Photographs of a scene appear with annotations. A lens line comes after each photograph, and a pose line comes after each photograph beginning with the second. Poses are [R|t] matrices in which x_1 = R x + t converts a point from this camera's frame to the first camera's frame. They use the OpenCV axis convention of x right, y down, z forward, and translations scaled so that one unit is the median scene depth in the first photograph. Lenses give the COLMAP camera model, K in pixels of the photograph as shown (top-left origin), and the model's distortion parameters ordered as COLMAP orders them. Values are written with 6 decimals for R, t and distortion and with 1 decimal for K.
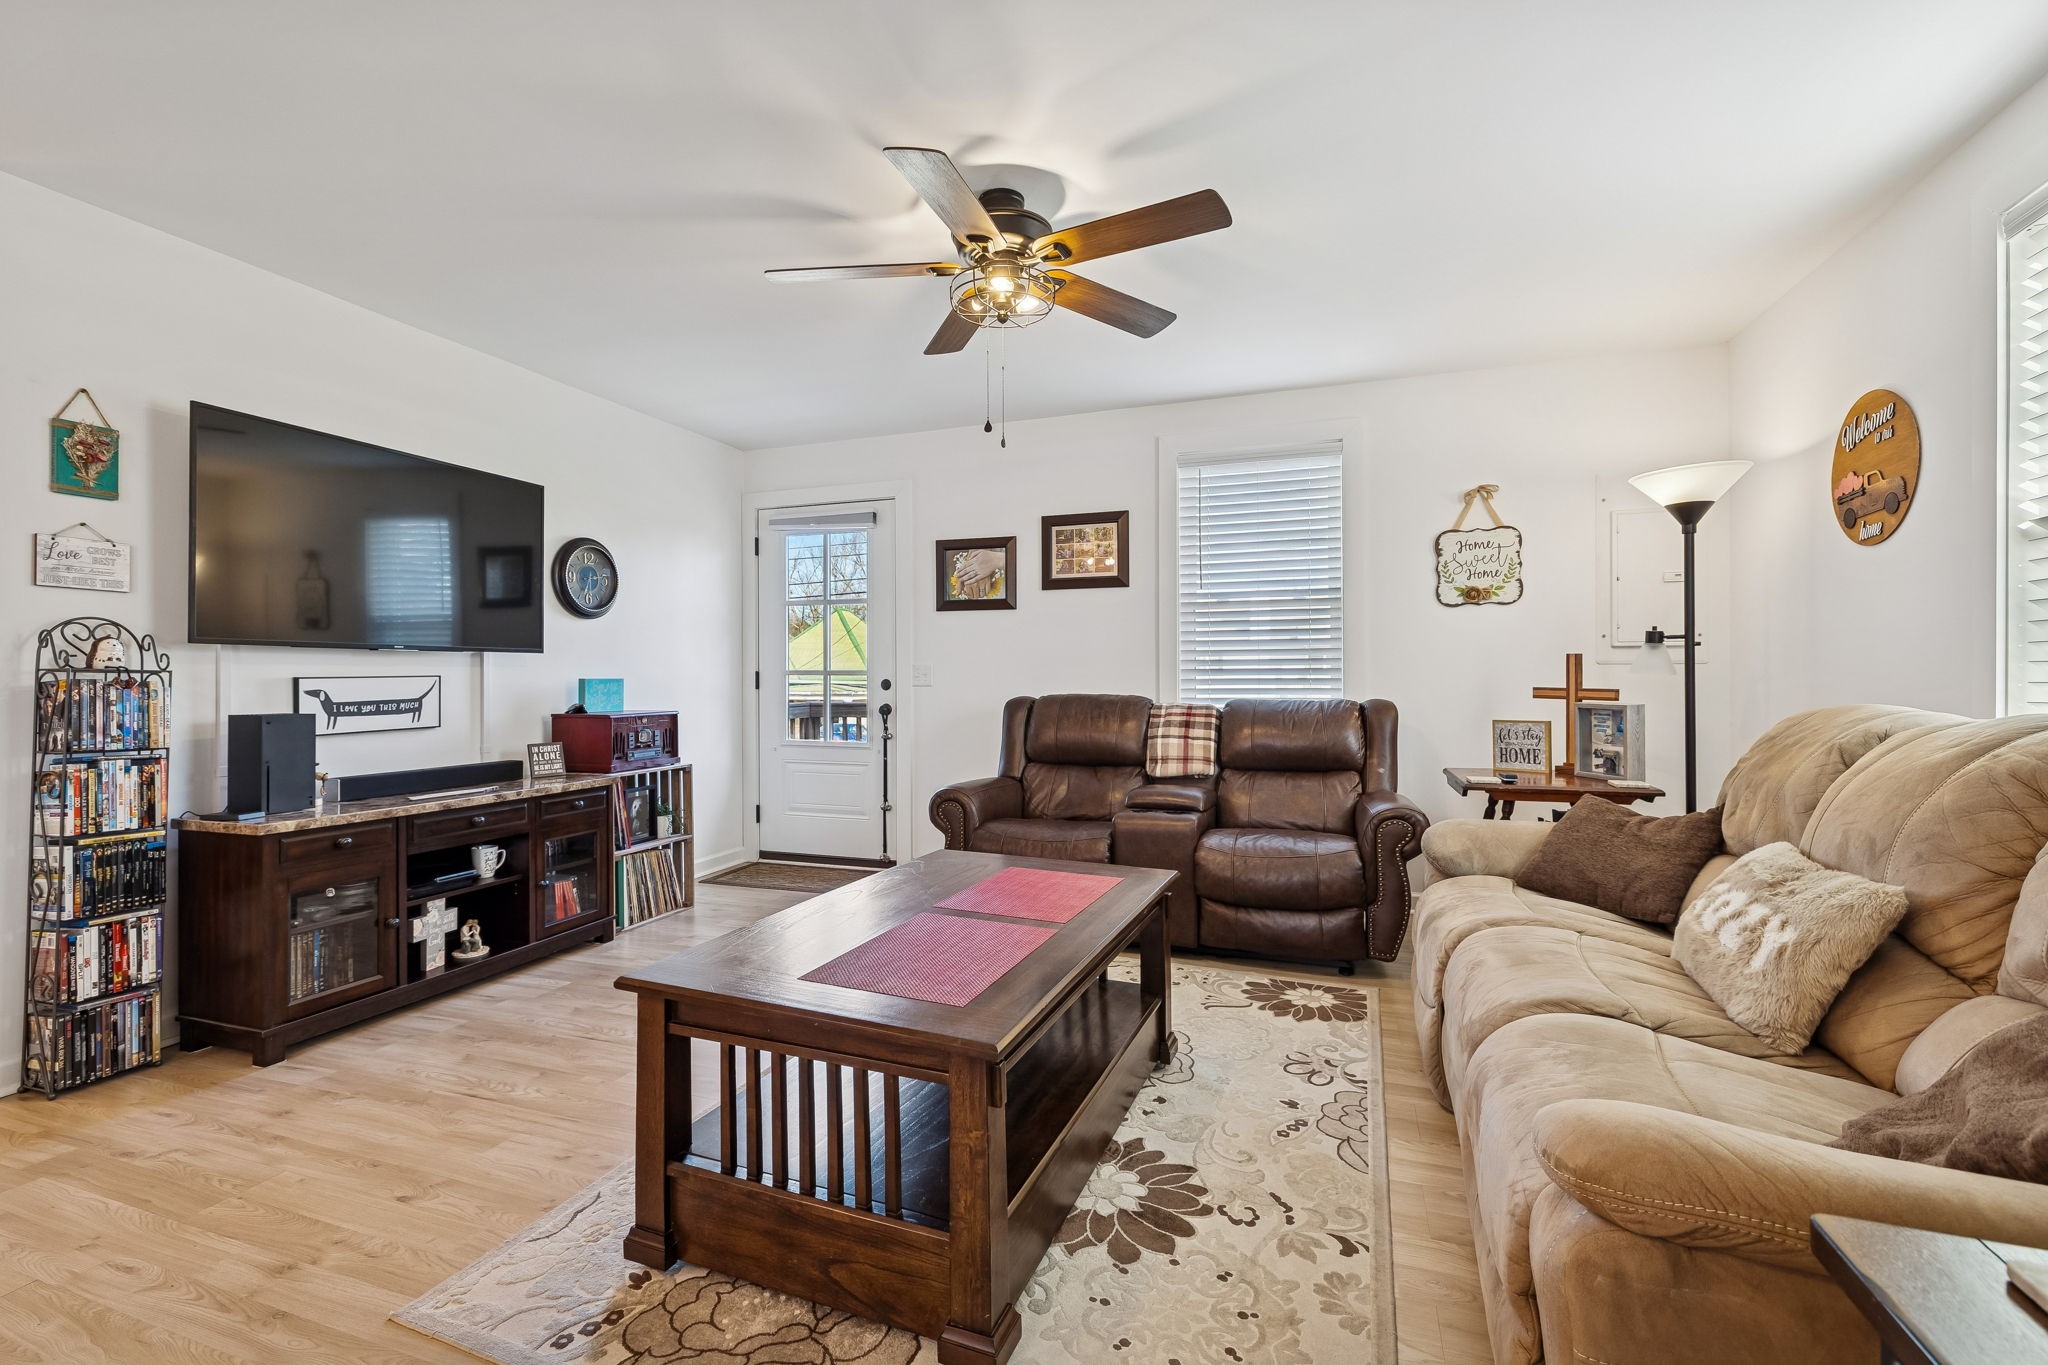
lens RADIAL K [[886.3, 0, 1001.5], [0, 886.3, 673.4], [0, 0, 1]] dist [0.001752, 0.000733]
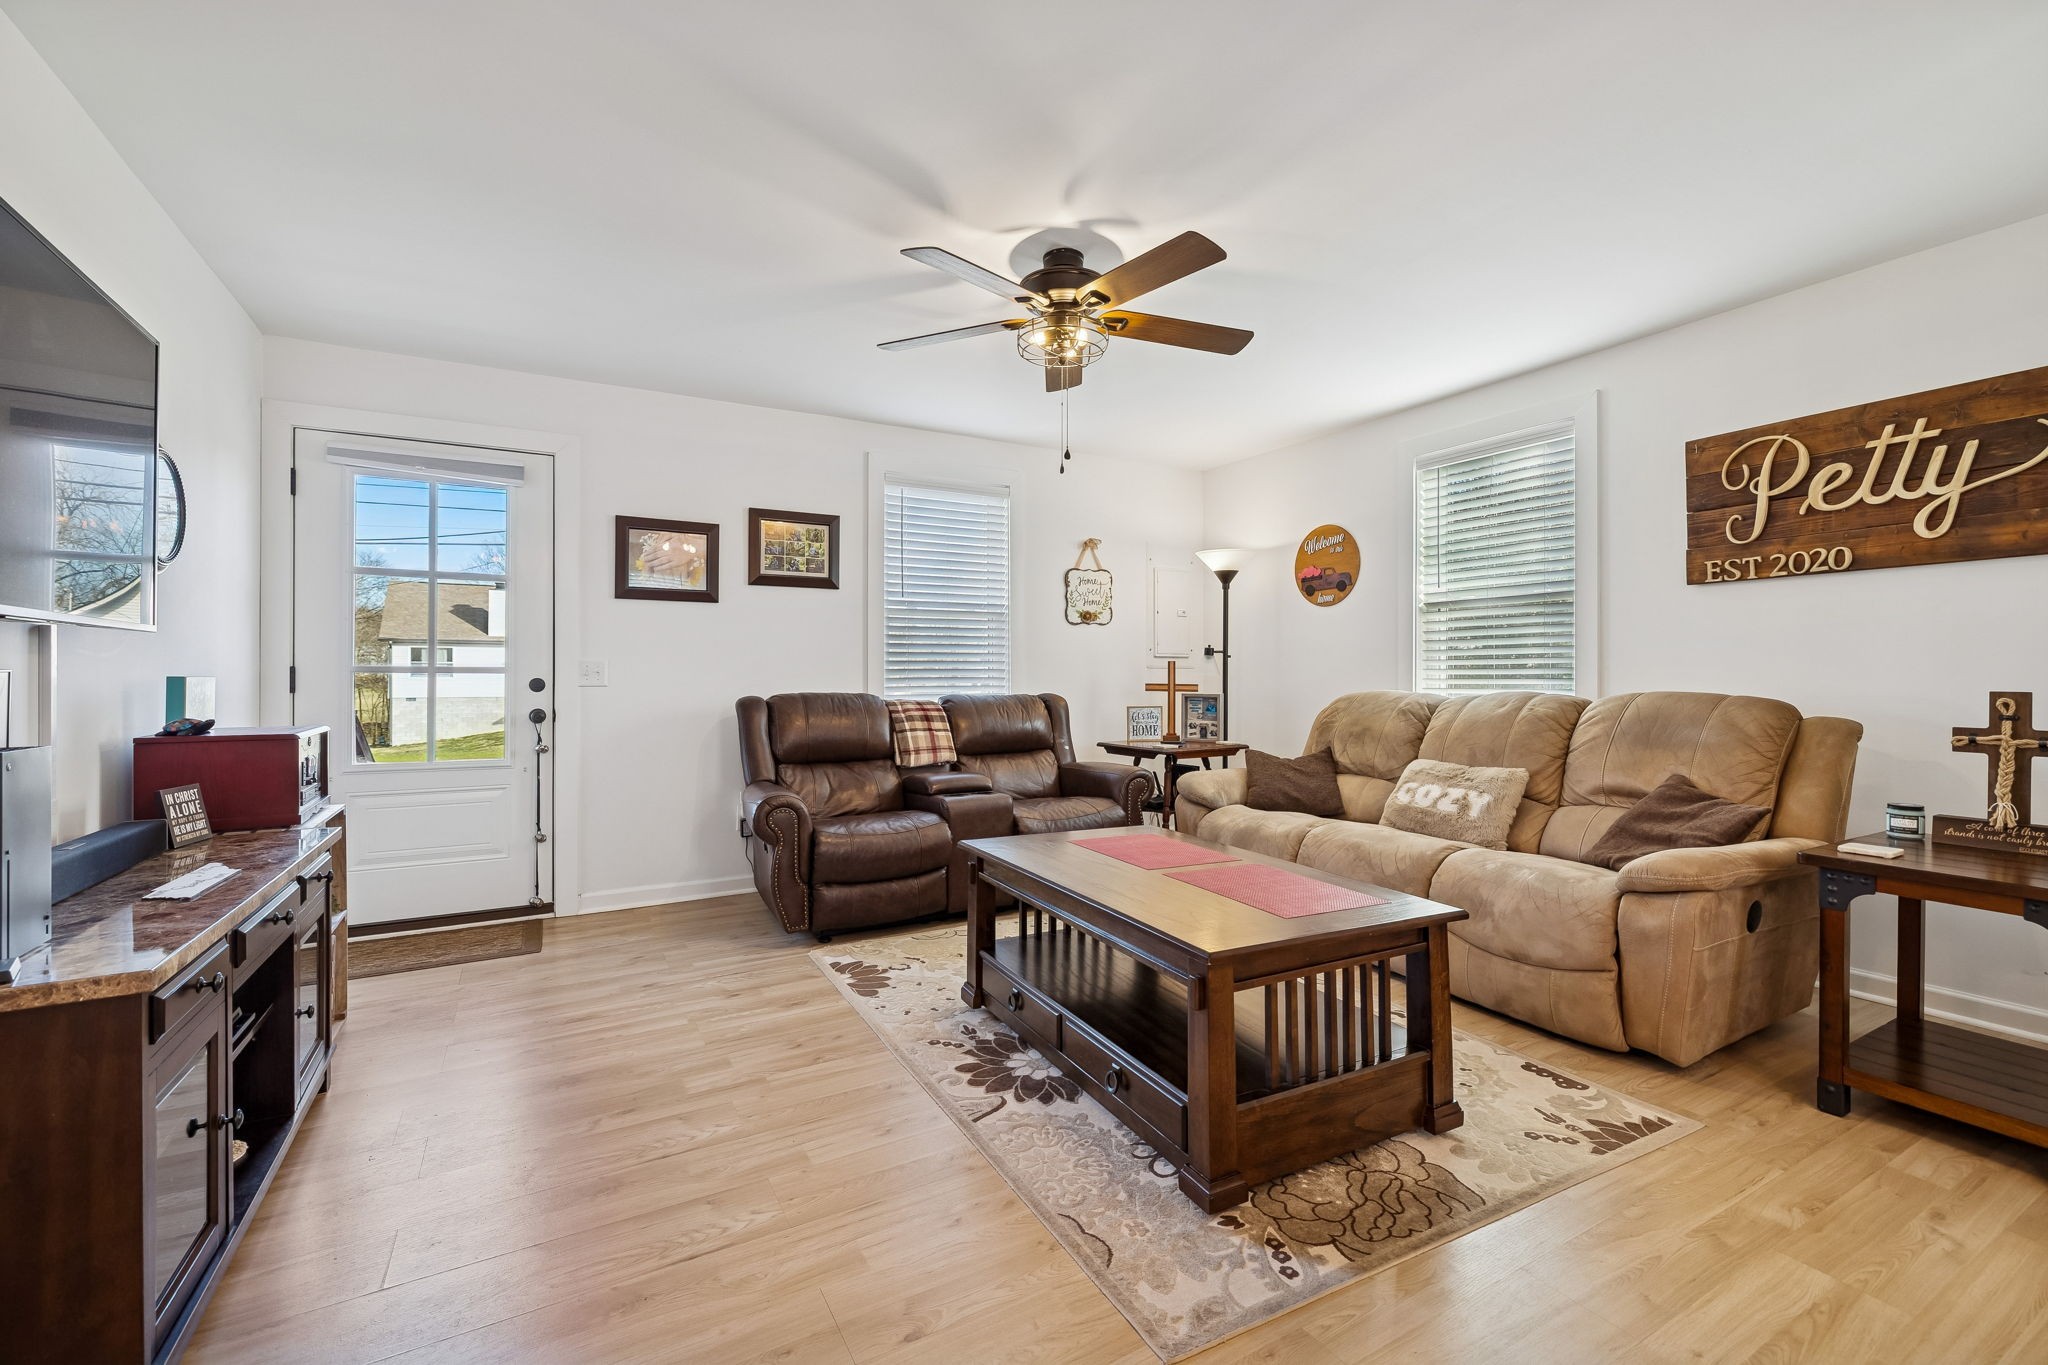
lens RADIAL K [[873.5, 0, 1010.8], [0, 873.5, 670.8], [0, 0, 1]] dist [-0.001825, 0.001539]
pose [[0.648895, 0.006843, 0.760847, -0.575991], [-0.003778, 0.999976, -0.005771, 0.003579], [-0.760869, 0.000871, 0.648905, 0.206574]]
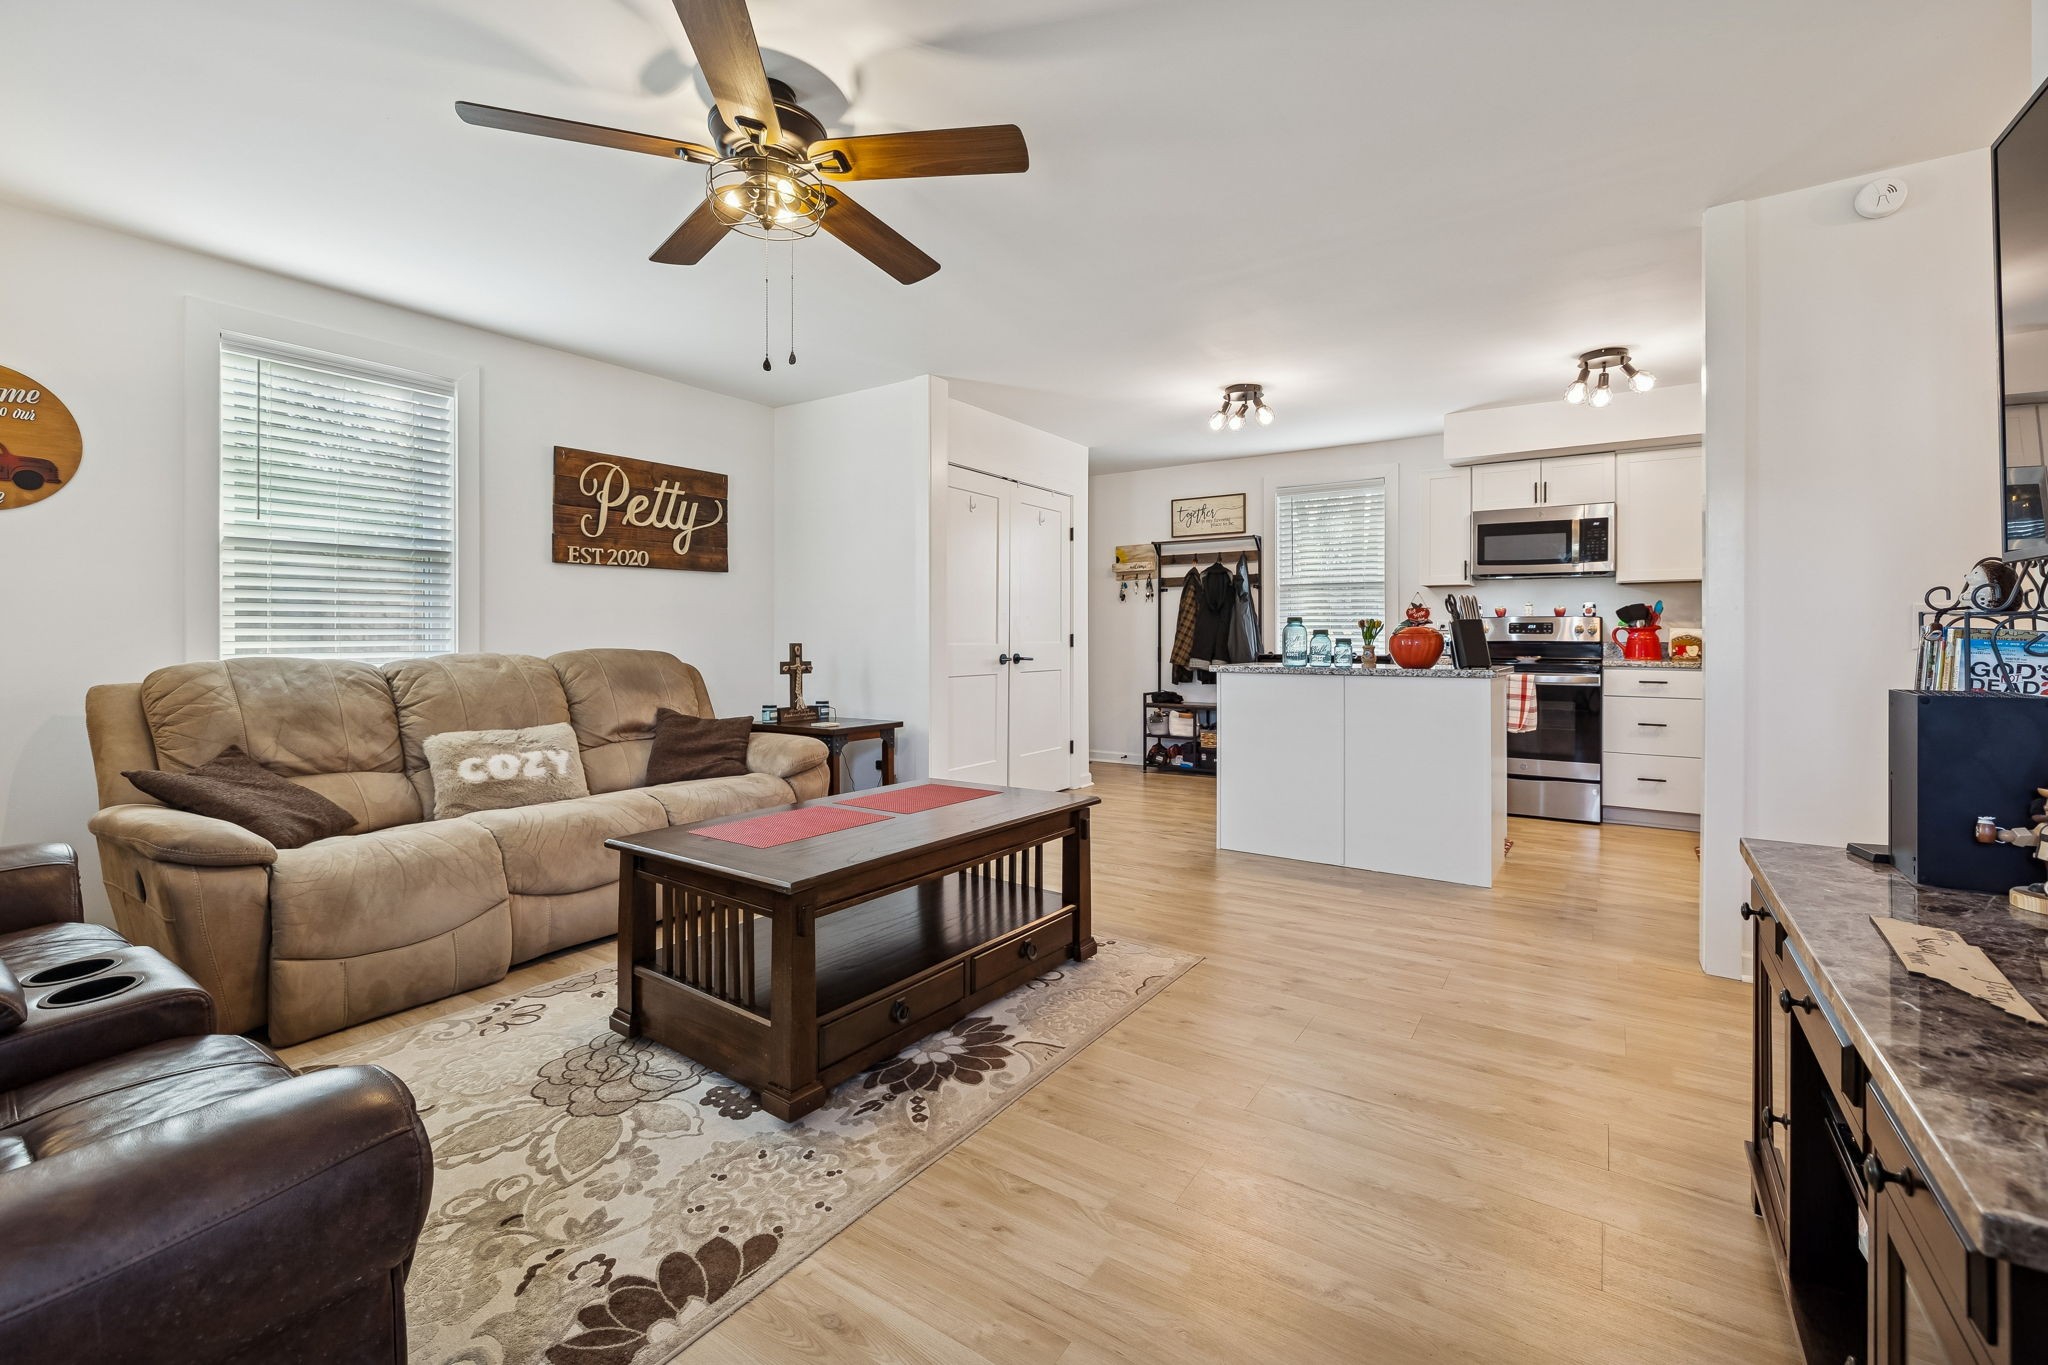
lens RADIAL K [[873.5, 0, 1027.7], [0, 873.5, 638.7], [0, 0, 1]] dist [-0.001825, 0.001539]
pose [[-0.976244, 0.003779, 0.216641, -0.280525], [0.004069, 0.999991, 0.000889, 0.005281], [-0.216636, 0.001749, -0.976251, 1.151545]]
